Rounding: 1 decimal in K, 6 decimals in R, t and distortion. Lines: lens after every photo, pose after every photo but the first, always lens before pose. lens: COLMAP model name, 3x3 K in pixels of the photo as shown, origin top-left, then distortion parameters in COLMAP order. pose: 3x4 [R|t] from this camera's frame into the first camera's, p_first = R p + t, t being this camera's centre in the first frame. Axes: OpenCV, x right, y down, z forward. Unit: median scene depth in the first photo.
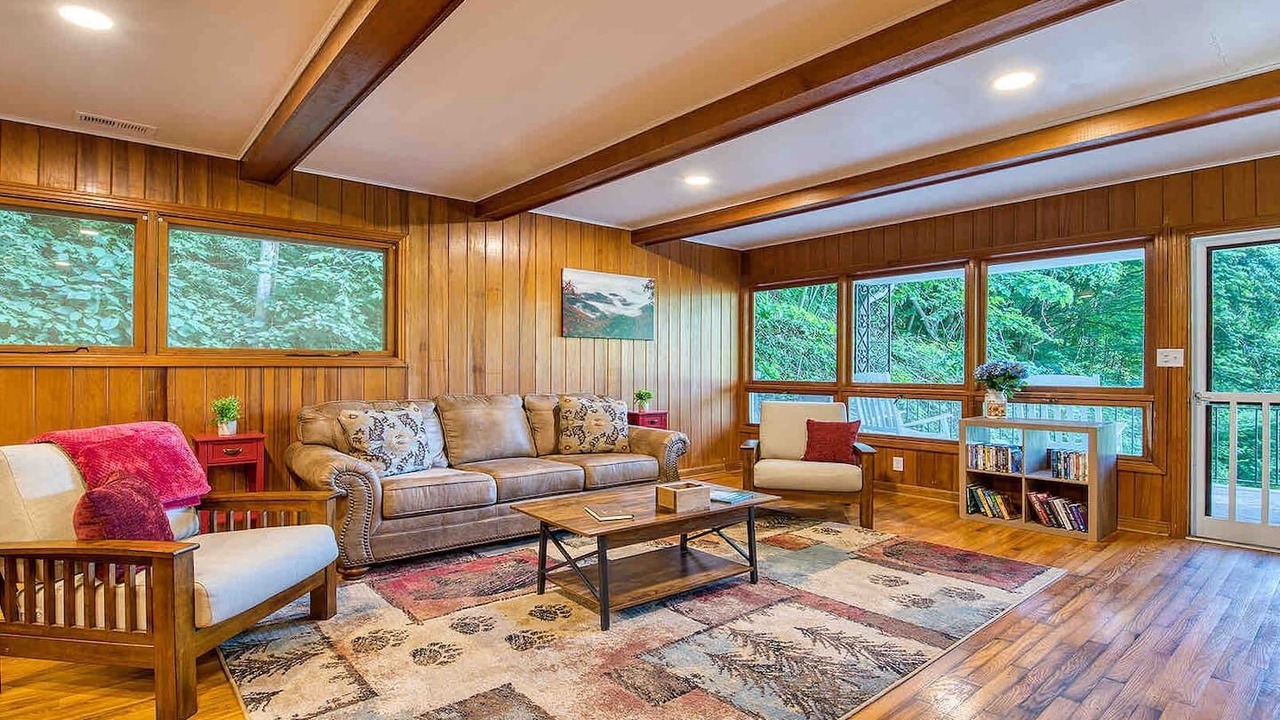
lens RADIAL K [[630.0, 0, 640.0], [0, 630.0, 360.0], [0, 0, 1]] dist [-0.010813, -0.000140]
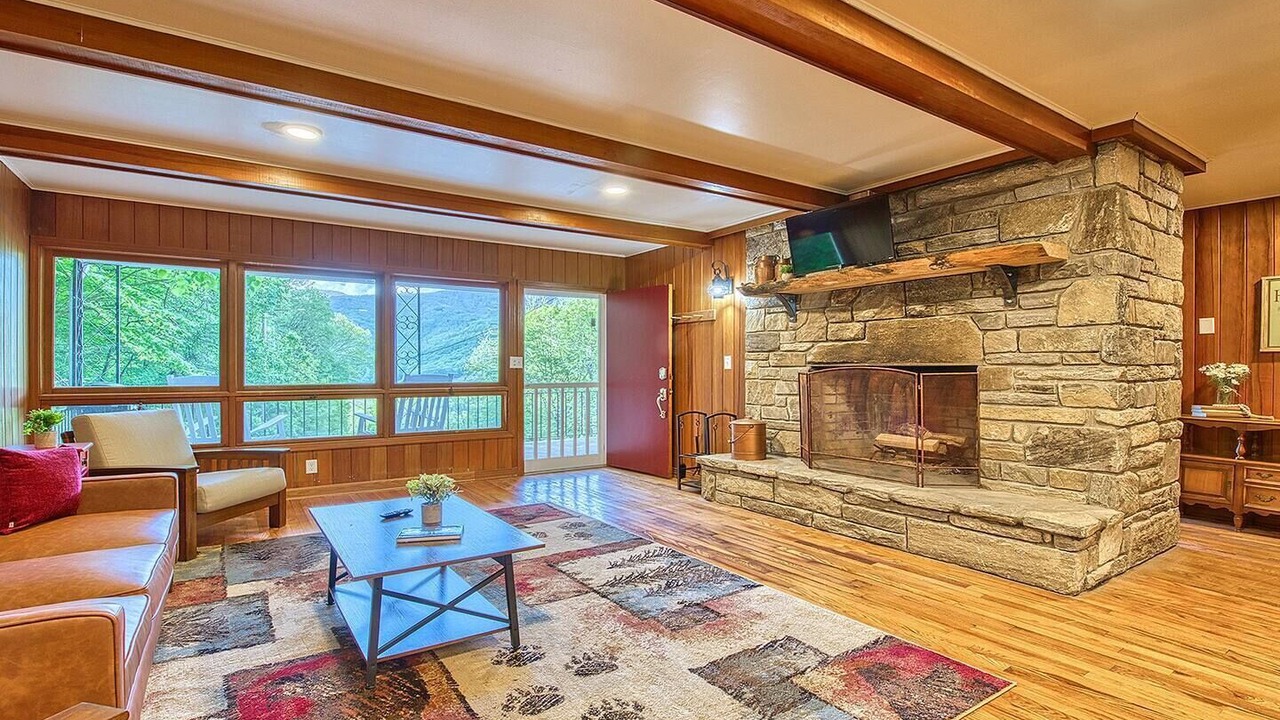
lens RADIAL K [[617.8, 0, 641.6], [0, 617.8, 334.0], [0, 0, 1]] dist [-0.013075, -0.000165]
pose [[0.112225, 0.054352, 0.992195, -0.904276], [-0.011084, 0.998509, -0.053444, 0.006309], [-0.993621, -0.004999, 0.112660, 0.684505]]
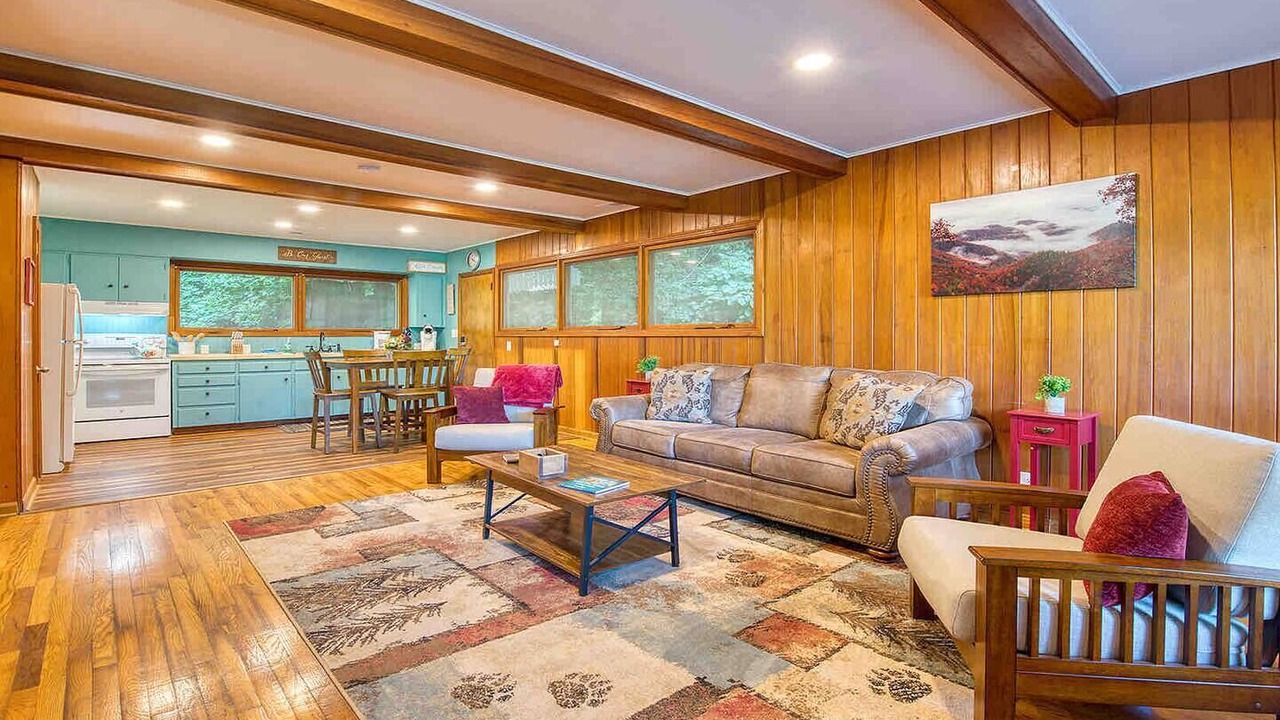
lens RADIAL K [[617.8, 0, 641.6], [0, 617.8, 334.0], [0, 0, 1]] dist [-0.013075, -0.000165]
pose [[0.022435, -0.003618, -0.999742, 1.054630], [0.010239, 0.999942, -0.003389, 0.012388], [0.999696, -0.010160, 0.022470, 1.118157]]
